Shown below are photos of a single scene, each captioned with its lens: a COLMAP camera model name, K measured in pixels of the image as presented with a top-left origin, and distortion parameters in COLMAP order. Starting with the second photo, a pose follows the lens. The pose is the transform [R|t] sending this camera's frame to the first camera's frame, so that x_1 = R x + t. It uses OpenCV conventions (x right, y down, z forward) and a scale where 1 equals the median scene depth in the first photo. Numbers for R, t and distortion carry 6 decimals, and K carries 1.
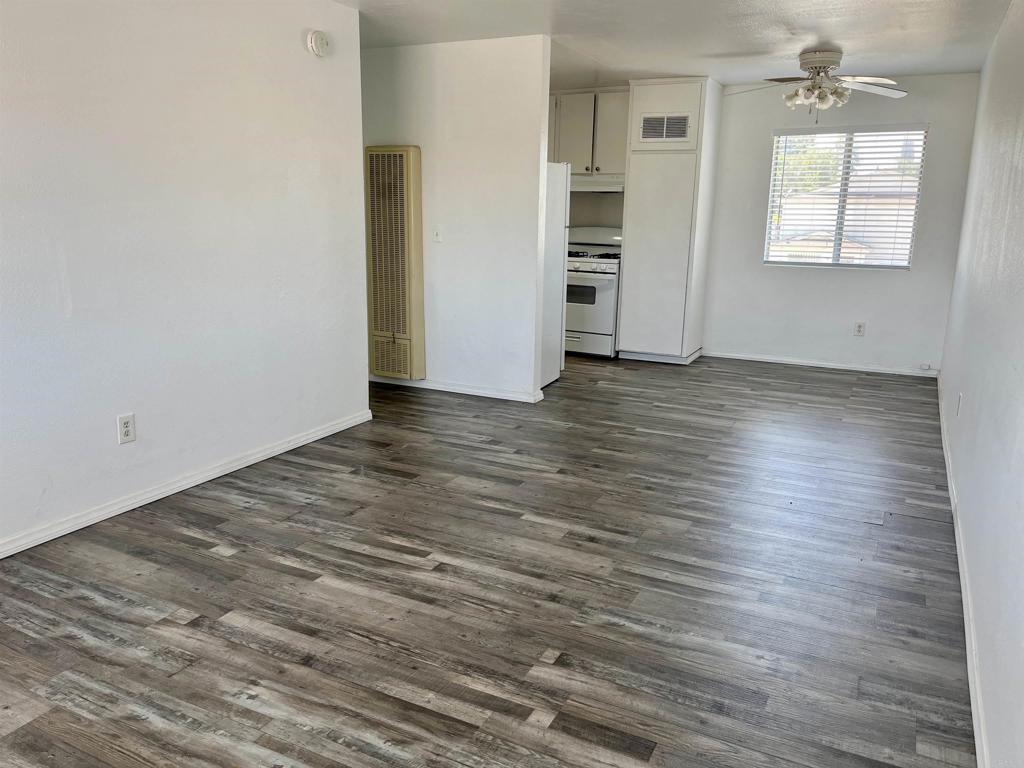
lens RADIAL K [[773.1, 0, 506.4], [0, 773.1, 387.1], [0, 0, 1]] dist [0.083271, -0.125618]
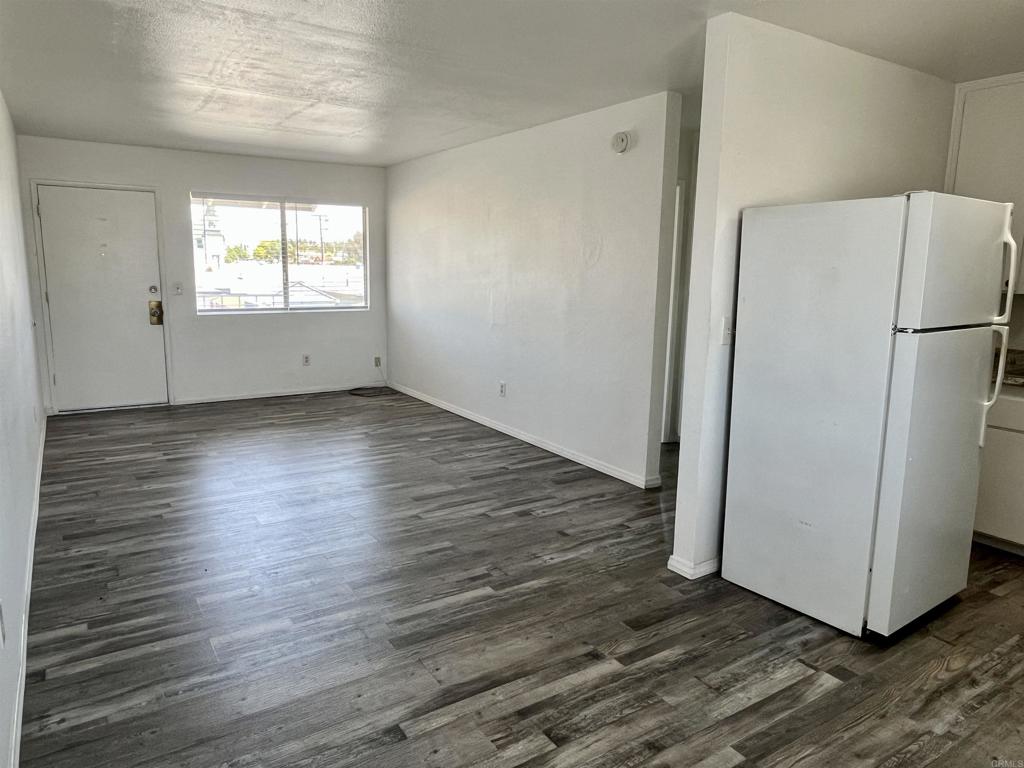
lens RADIAL K [[683.9, 0, 512.0], [0, 683.9, 384.0], [0, 0, 1]] dist [0.003222, -0.000364]
pose [[-0.496255, 0.125472, -0.859062, 0.843983], [-0.221053, 0.938628, 0.264789, -0.364483], [0.839563, 0.321301, -0.438063, 1.553338]]
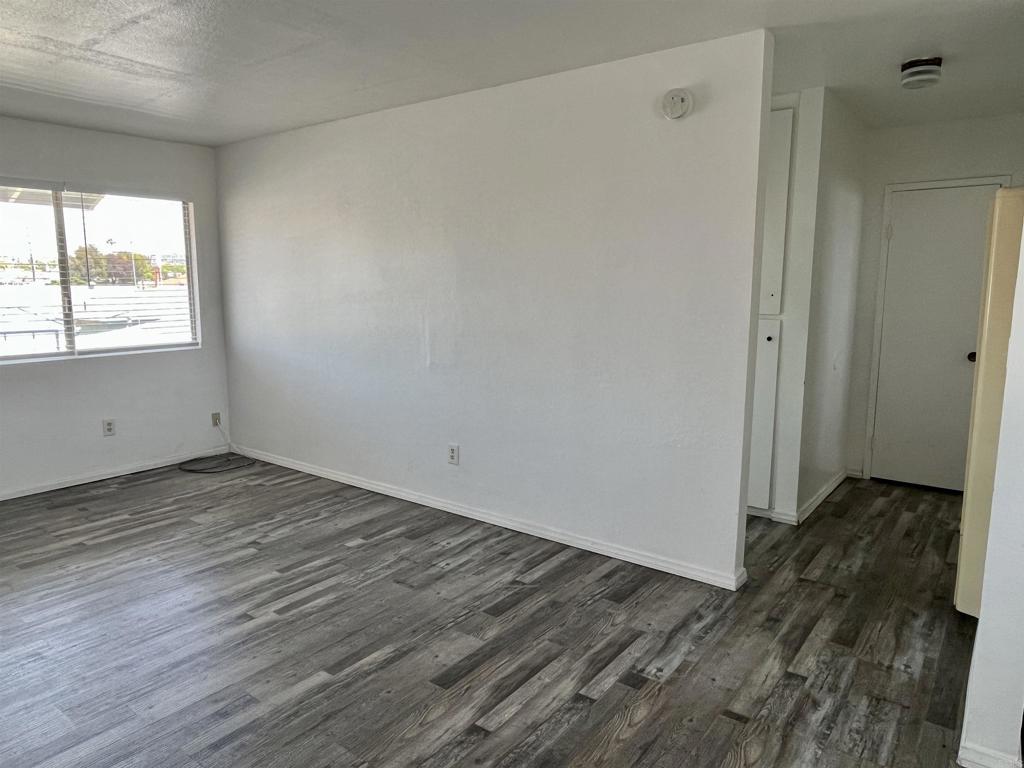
lens RADIAL K [[682.2, 0, 512.0], [0, 682.2, 384.0], [0, 0, 1]] dist [-0.001349, -0.003901]
pose [[-0.174367, 0.129372, -0.976145, 0.580050], [-0.228006, 0.959085, 0.167839, -0.257715], [0.957919, 0.251832, -0.137735, 1.090878]]
